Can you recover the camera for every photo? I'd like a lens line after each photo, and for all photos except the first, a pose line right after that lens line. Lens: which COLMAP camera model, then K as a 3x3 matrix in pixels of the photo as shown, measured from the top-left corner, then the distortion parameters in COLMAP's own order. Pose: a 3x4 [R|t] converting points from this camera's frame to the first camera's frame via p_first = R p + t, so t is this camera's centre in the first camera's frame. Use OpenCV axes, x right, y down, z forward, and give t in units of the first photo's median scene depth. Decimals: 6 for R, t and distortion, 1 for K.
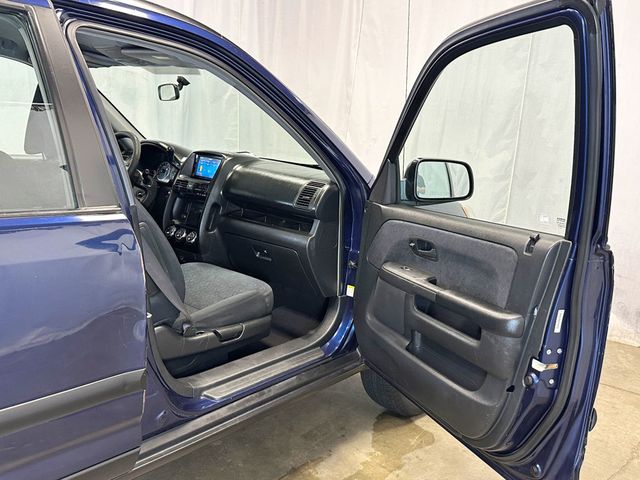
lens RADIAL K [[594.3, 0, 330.4], [0, 594.3, 252.8], [0, 0, 1]] dist [0.123884, -0.280889]
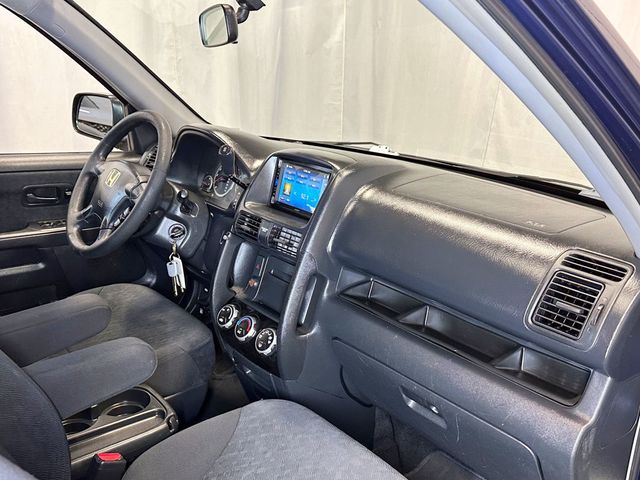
lens RADIAL K [[586.7, 0, 320.0], [0, 586.7, 240.0], [0, 0, 1]] dist [0.128785, -0.253502]
pose [[0.985149, 0.021003, -0.170413, -0.111492], [-0.010430, 0.997978, 0.062703, -0.134591], [0.171386, -0.059994, 0.983376, 0.549707]]
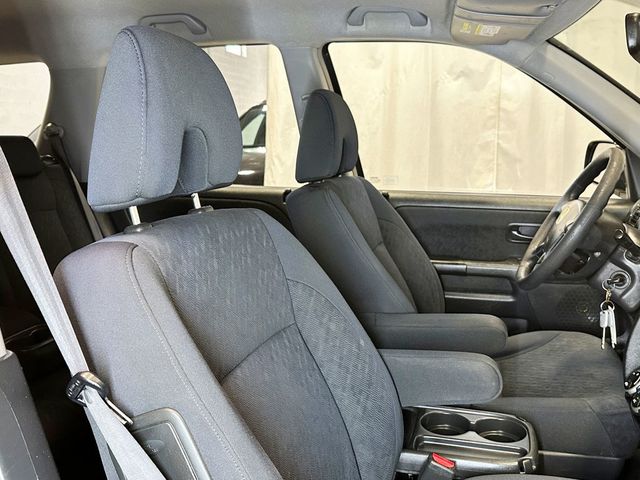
lens RADIAL K [[586.7, 0, 320.0], [0, 586.7, 240.0], [0, 0, 1]] dist [0.128785, -0.253502]
pose [[0.409875, 0.087163, -0.907968, 0.008920], [-0.155698, 0.987500, 0.024513, -0.112438], [0.898755, 0.131322, 0.418323, 0.634528]]
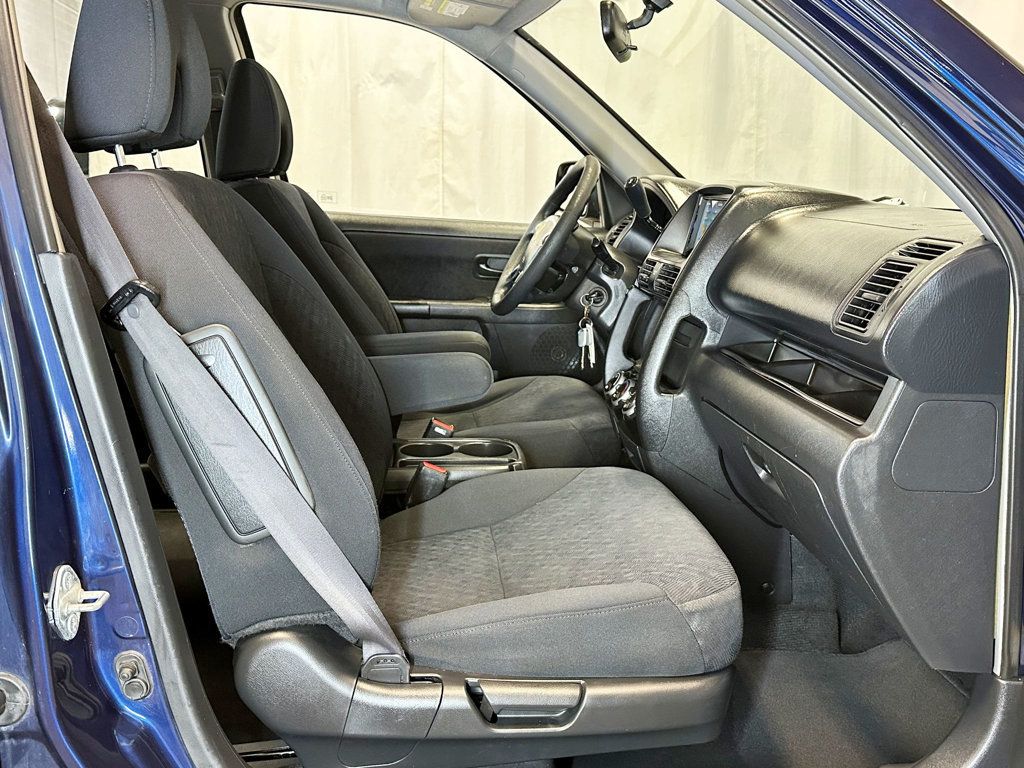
lens RADIAL K [[938.8, 0, 512.0], [0, 938.8, 384.0], [0, 0, 1]] dist [0.128785, -0.253502]
pose [[0.722531, 0.089467, -0.685525, 0.127702], [-0.128446, 0.991699, -0.005955, -0.024650], [0.679301, 0.092356, 0.728025, 0.494186]]
